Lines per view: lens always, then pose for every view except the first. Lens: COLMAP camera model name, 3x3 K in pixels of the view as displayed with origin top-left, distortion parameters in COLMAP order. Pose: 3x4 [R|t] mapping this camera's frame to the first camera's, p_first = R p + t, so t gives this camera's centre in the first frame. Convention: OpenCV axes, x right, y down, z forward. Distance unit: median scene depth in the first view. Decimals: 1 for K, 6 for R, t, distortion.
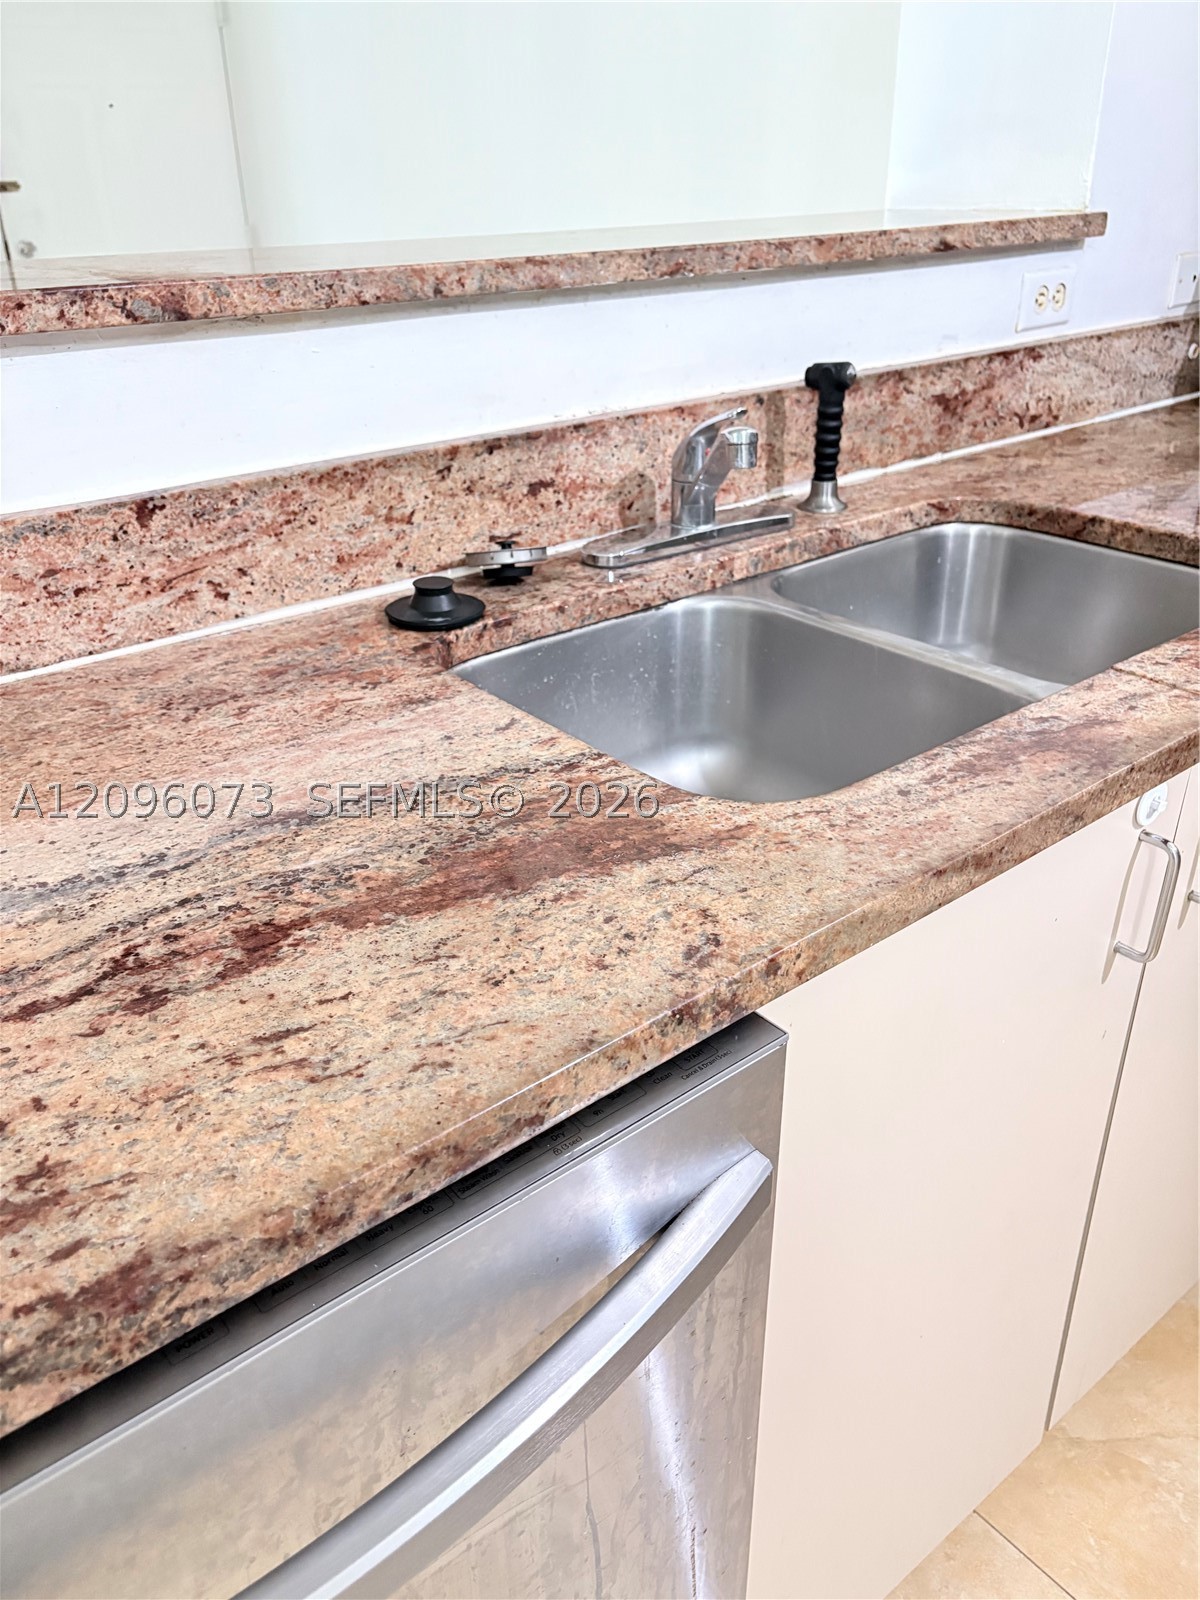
lens RADIAL K [[1209.6, 0, 601.0], [0, 1209.6, 799.7], [0, 0, 1]] dist [0.047485, -0.048766]
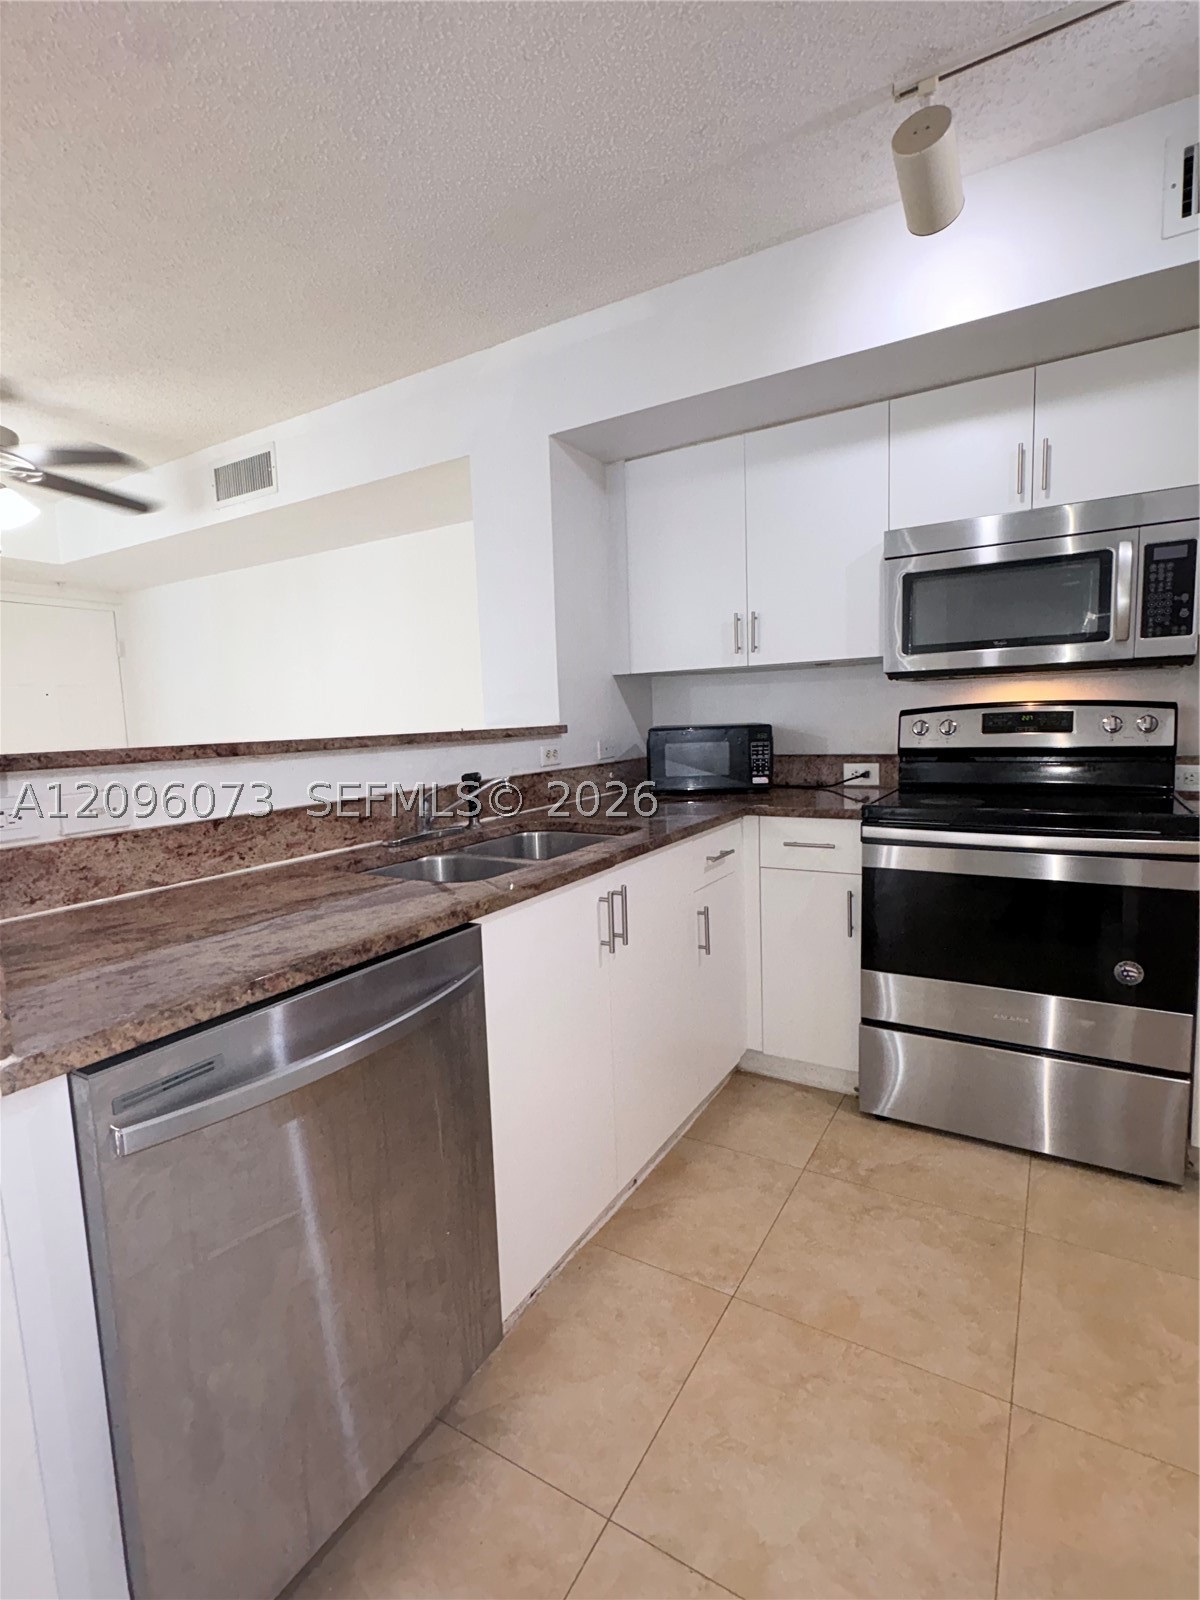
lens RADIAL K [[763.4, 0, 595.8], [0, 763.4, 807.8], [0, 0, 1]] dist [-0.006347, 0.002871]
pose [[0.939912, -0.054984, 0.336961, -0.146058], [0.173328, 0.927150, -0.332190, 0.375860], [-0.294148, 0.370634, 0.880970, -0.624675]]
